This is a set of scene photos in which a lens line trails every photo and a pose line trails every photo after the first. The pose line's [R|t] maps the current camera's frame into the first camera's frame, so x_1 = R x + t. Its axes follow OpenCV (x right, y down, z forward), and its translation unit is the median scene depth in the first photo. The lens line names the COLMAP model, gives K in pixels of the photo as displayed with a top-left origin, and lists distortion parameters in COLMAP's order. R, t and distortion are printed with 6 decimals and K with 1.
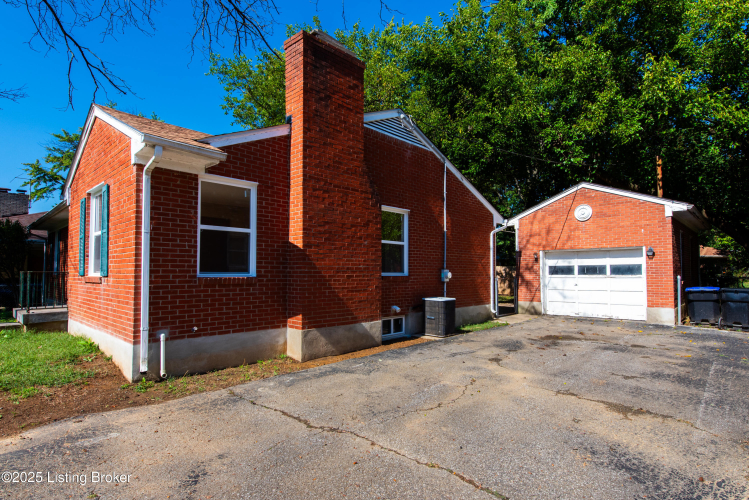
lens RADIAL K [[376.9, 0, 375.8], [0, 376.9, 259.3], [0, 0, 1]] dist [0.021598, 0.000125]
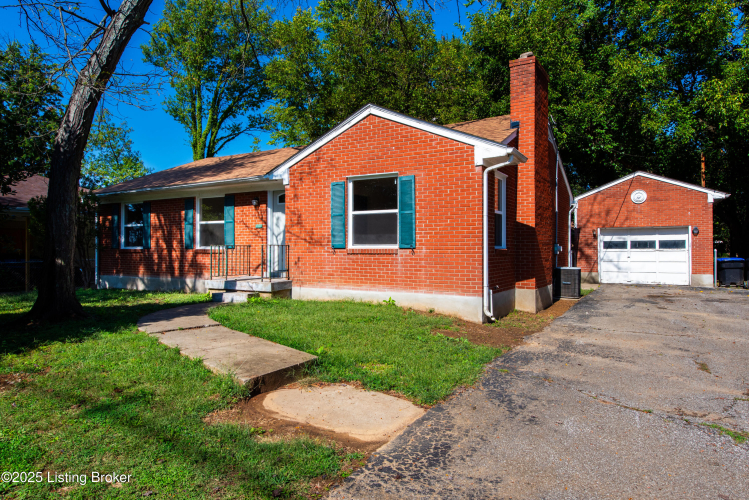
lens RADIAL K [[439.9, 0, 375.0], [0, 439.9, 251.6], [0, 0, 1]] dist [0.022976, -0.011594]
pose [[0.978653, -0.004096, 0.205479, -0.566810], [-0.003495, 0.999325, 0.036565, 0.001222], [-0.205490, -0.036503, 0.977978, -0.201943]]
